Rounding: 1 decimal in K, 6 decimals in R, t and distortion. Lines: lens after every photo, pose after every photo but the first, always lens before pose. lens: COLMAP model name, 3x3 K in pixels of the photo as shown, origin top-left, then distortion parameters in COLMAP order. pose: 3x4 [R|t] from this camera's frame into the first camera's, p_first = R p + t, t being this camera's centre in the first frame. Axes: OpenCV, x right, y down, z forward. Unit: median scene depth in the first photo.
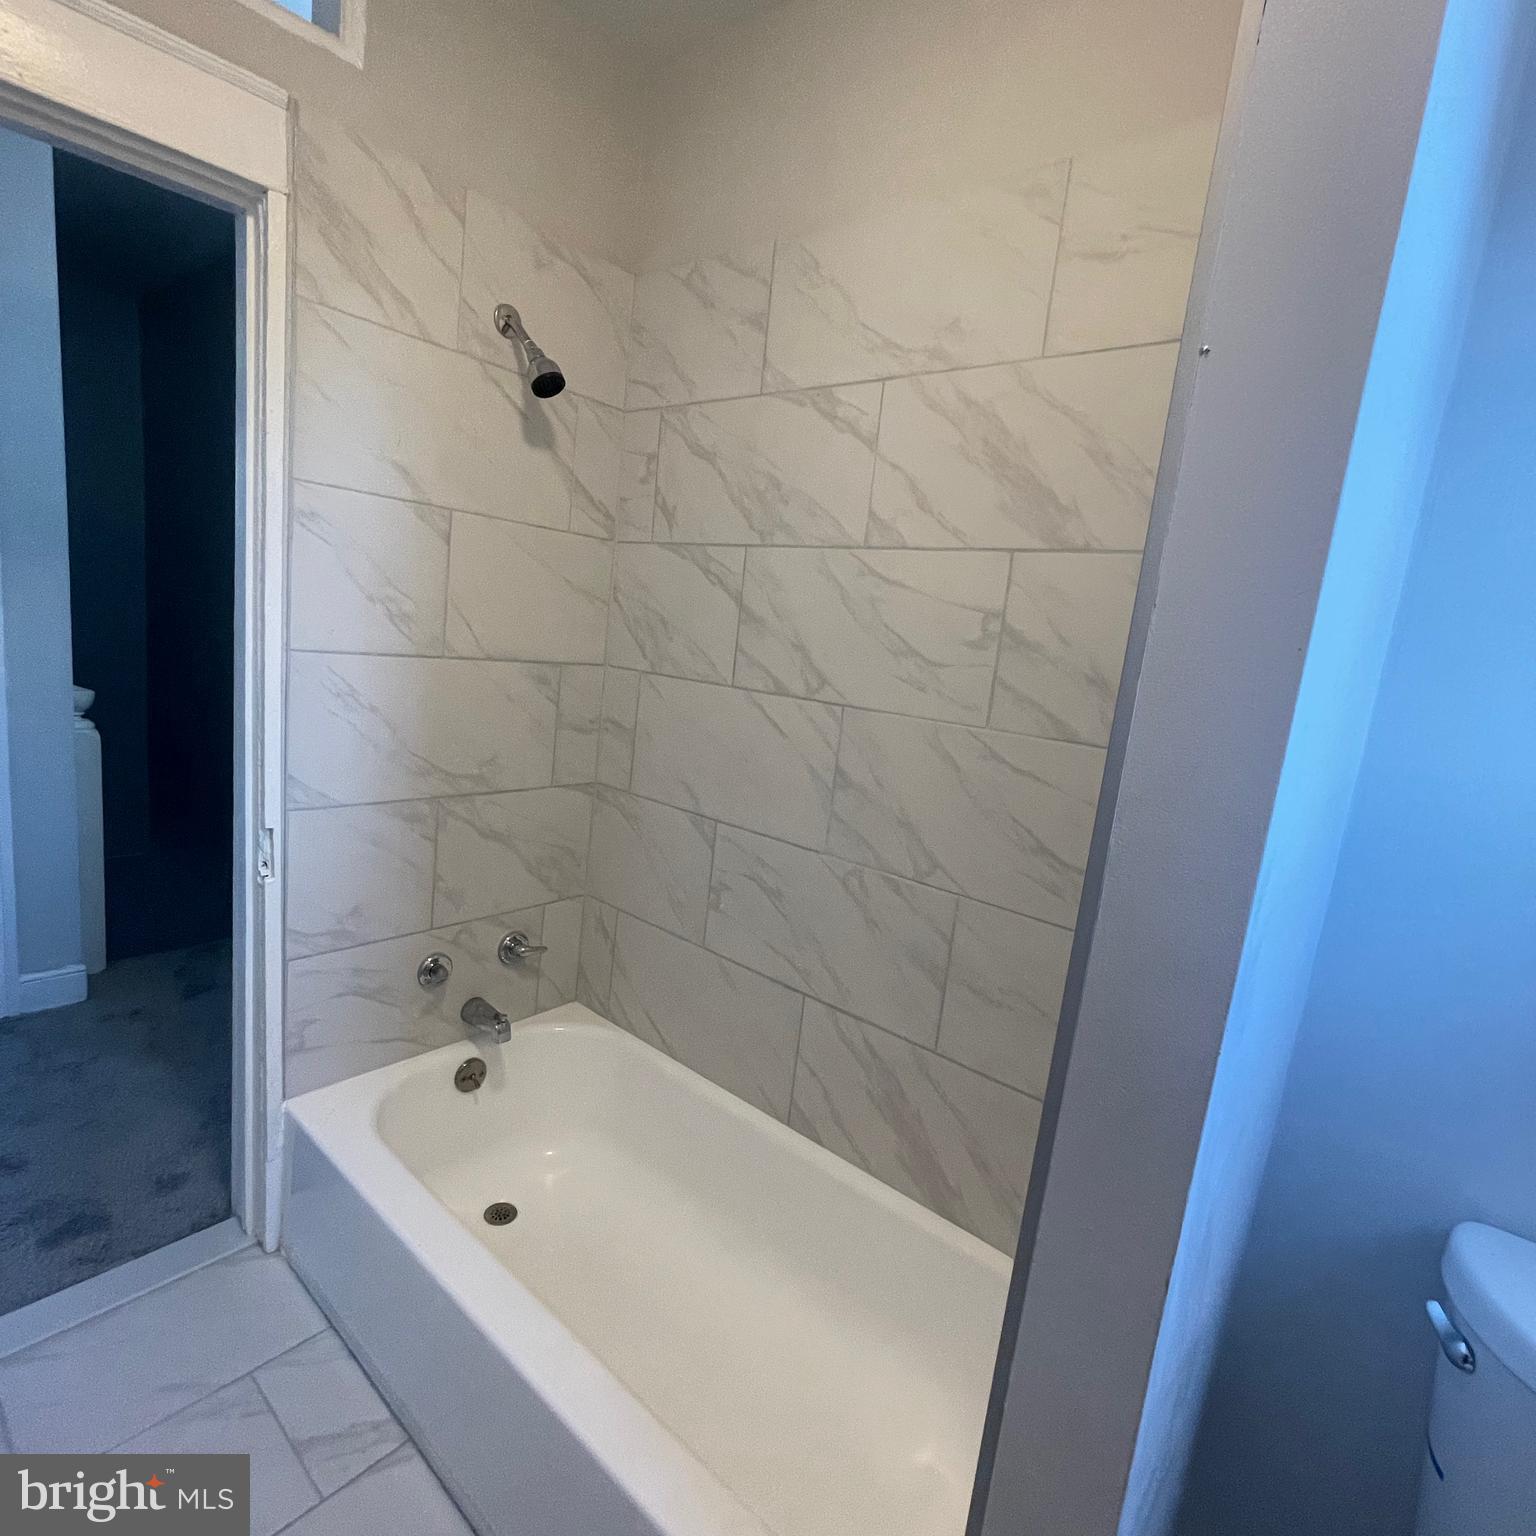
lens RADIAL K [[828.0, 0, 761.2], [0, 828.0, 761.5], [0, 0, 1]] dist [-0.006082, 0.002251]
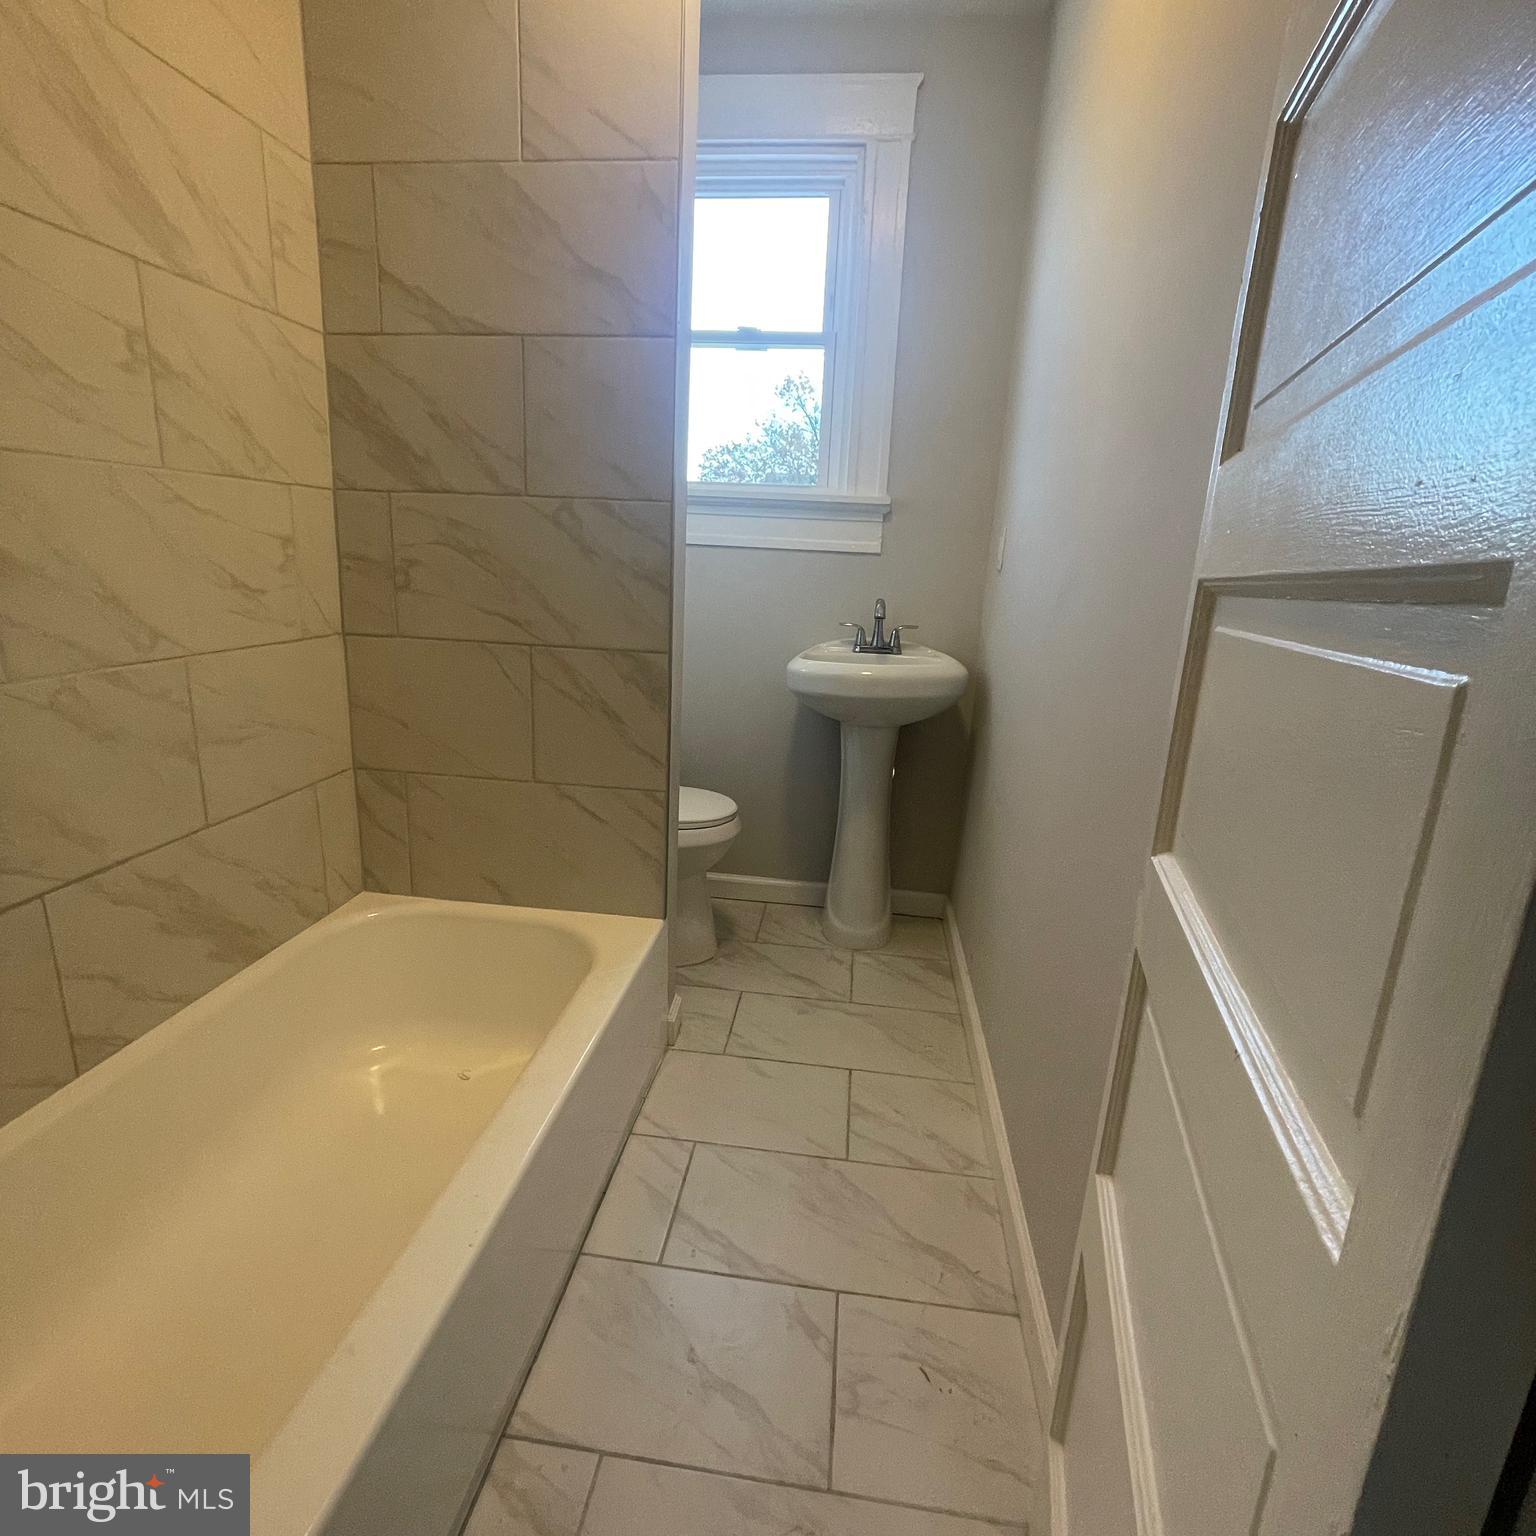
lens RADIAL K [[828.0, 0, 761.2], [0, 828.0, 761.5], [0, 0, 1]] dist [-0.006082, 0.002251]
pose [[-0.540415, -0.325613, 0.775840, -0.891739], [0.026080, 0.915158, 0.402250, -0.091724], [-0.840994, 0.237616, -0.486073, 0.938844]]
